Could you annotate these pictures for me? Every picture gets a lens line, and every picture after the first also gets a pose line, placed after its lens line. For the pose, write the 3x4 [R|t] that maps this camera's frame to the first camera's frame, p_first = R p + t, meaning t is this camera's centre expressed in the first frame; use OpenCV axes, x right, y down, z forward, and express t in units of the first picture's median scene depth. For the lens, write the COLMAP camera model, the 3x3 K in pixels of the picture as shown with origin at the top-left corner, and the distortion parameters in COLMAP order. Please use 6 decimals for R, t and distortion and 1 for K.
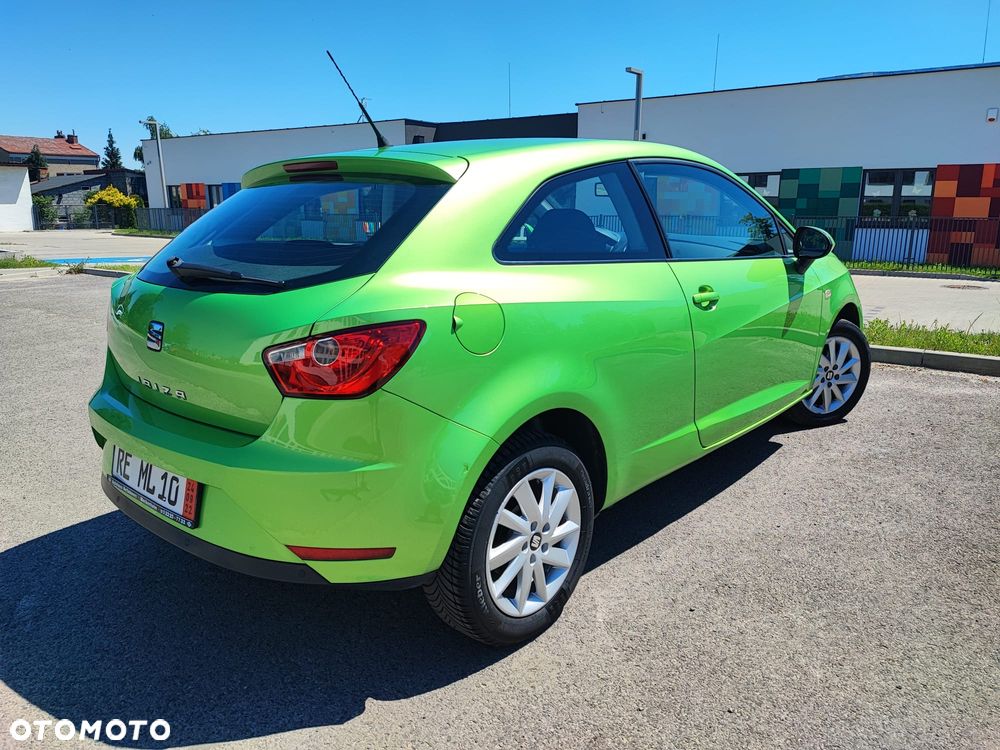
lens RADIAL K [[718.9, 0, 503.6], [0, 718.9, 374.8], [0, 0, 1]] dist [0.052231, -0.060672]
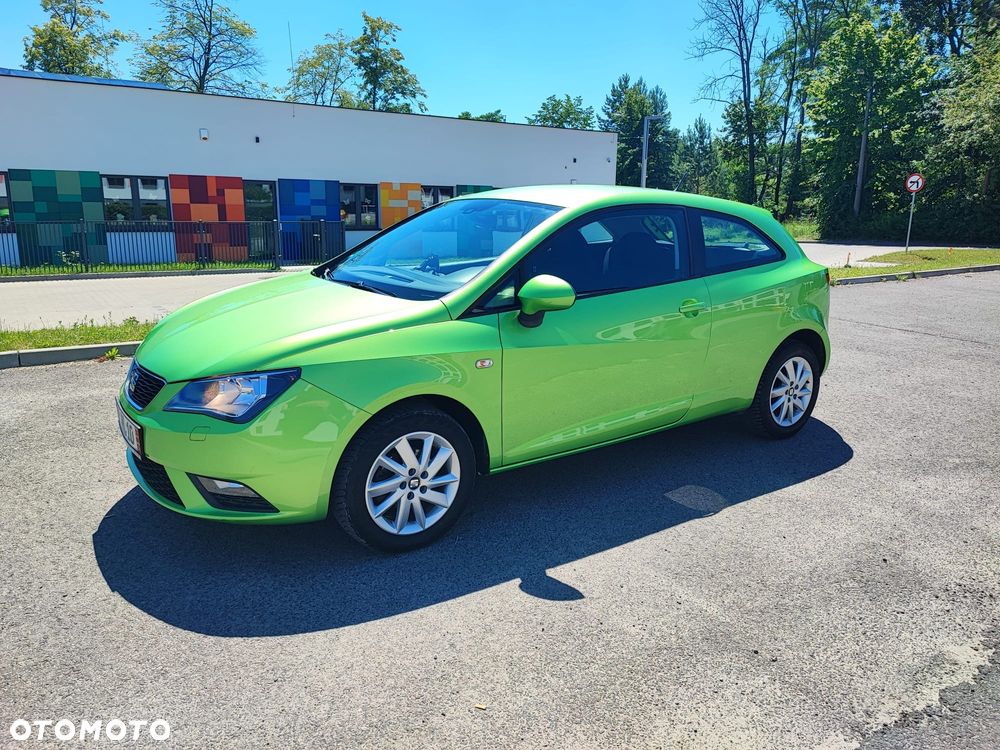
lens RADIAL K [[718.9, 0, 502.3], [0, 718.9, 371.7], [0, 0, 1]] dist [0.052231, -0.060672]
pose [[0.332517, -0.204176, 0.920731, -1.148017], [0.207547, 0.968192, 0.139746, -0.159818], [-0.919977, 0.144627, 0.364316, 0.595543]]
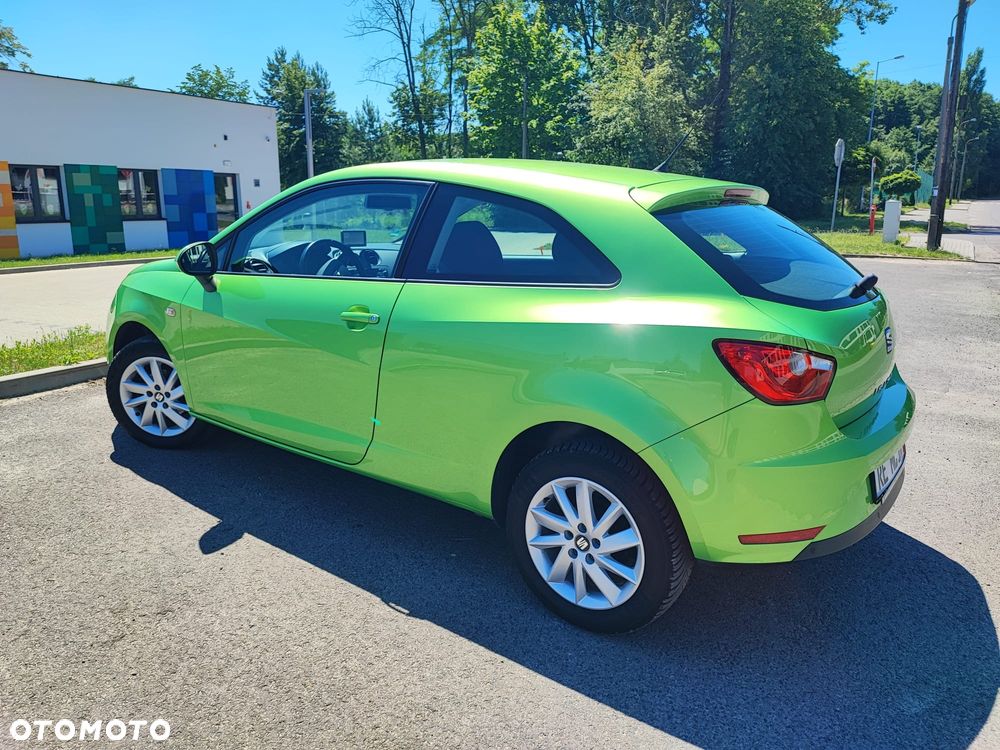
lens RADIAL K [[718.9, 0, 501.7], [0, 718.9, 377.5], [0, 0, 1]] dist [0.052231, -0.060672]
pose [[-0.086866, -0.239643, 0.966967, -0.603347], [0.221977, 0.941578, 0.253292, -0.166510], [-0.971175, 0.236647, -0.028596, 0.631340]]
